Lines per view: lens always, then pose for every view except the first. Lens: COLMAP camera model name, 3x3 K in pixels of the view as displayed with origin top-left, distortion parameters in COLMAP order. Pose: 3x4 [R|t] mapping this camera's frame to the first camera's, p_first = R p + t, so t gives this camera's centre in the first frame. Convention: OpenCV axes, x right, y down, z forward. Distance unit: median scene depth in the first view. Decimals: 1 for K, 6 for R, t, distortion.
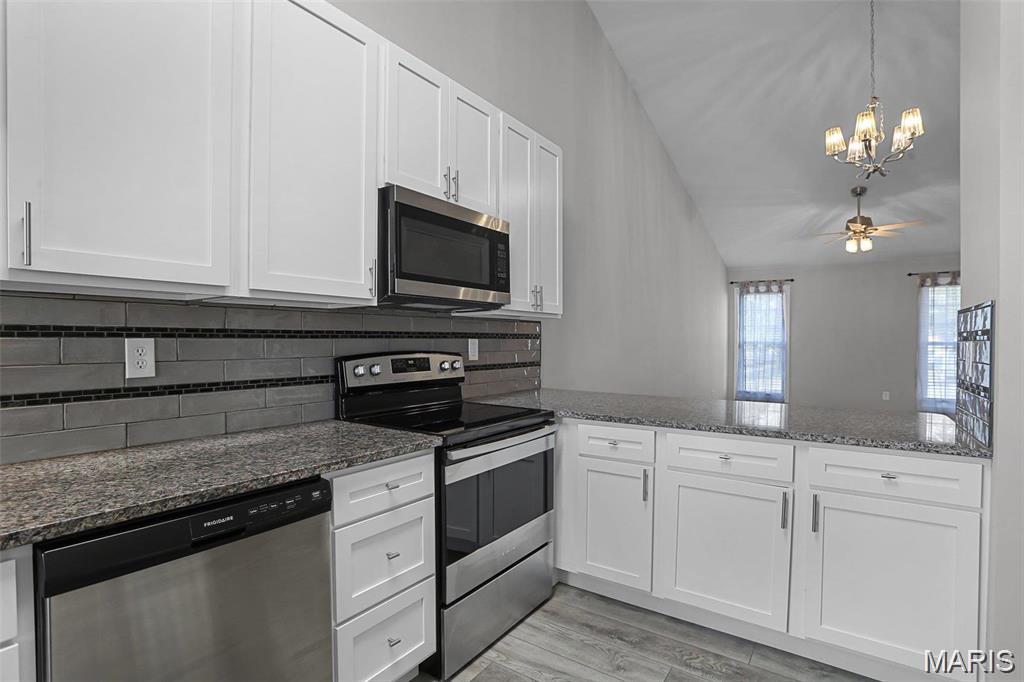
lens RADIAL K [[512.2, 0, 499.6], [0, 512.2, 350.2], [0, 0, 1]] dist [-0.078899, 0.036304]
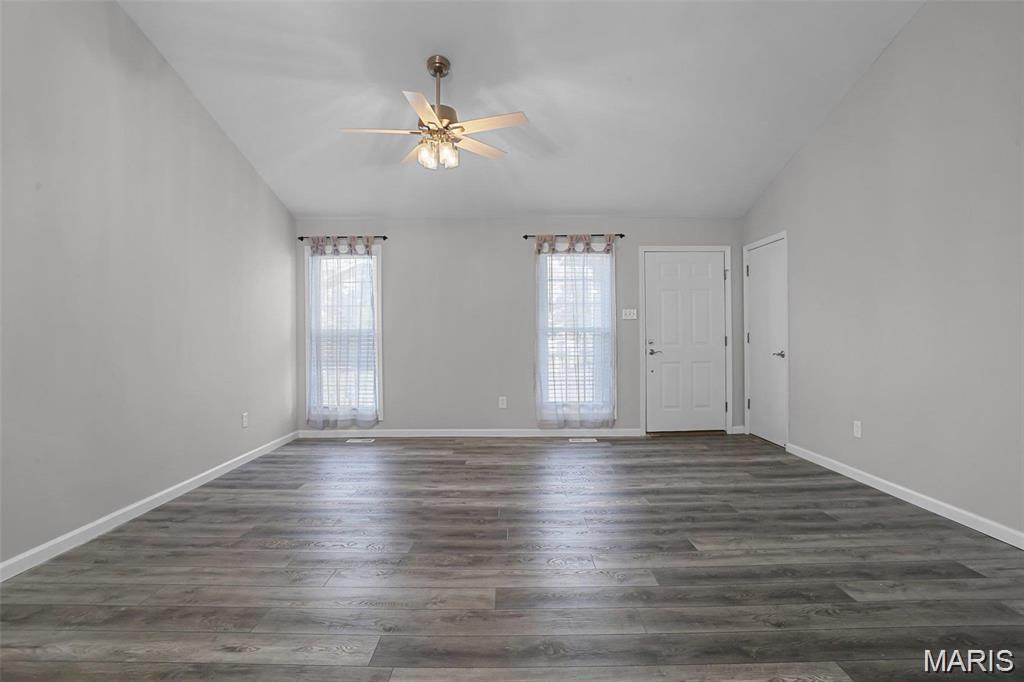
lens RADIAL K [[503.3, 0, 512.0], [0, 503.3, 341.0], [0, 0, 1]] dist [-0.013946, 0.000888]
pose [[0.819884, -0.015769, 0.572313, 0.798152], [0.019954, 0.999800, -0.001038, 0.007162], [-0.572182, 0.012271, 0.820035, 0.827764]]
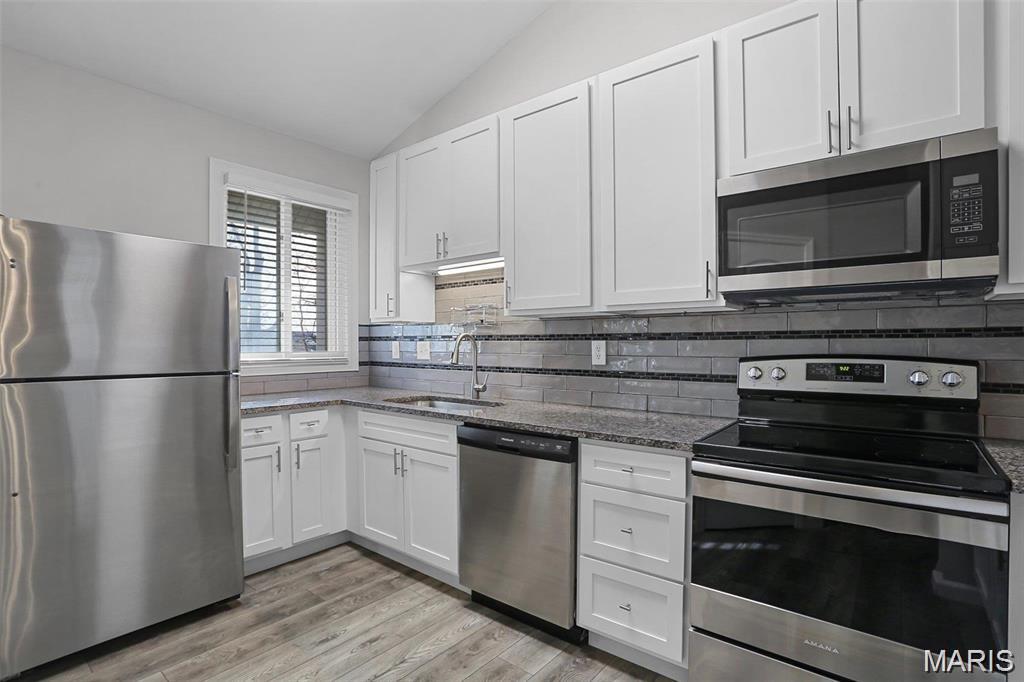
lens RADIAL K [[503.3, 0, 512.0], [0, 503.3, 341.0], [0, 0, 1]] dist [-0.013946, 0.000888]
pose [[-0.059946, -0.004306, -0.998192, 0.447002], [-0.016218, 0.999863, -0.003339, -0.005904], [0.998070, 0.015989, -0.060008, 0.385923]]
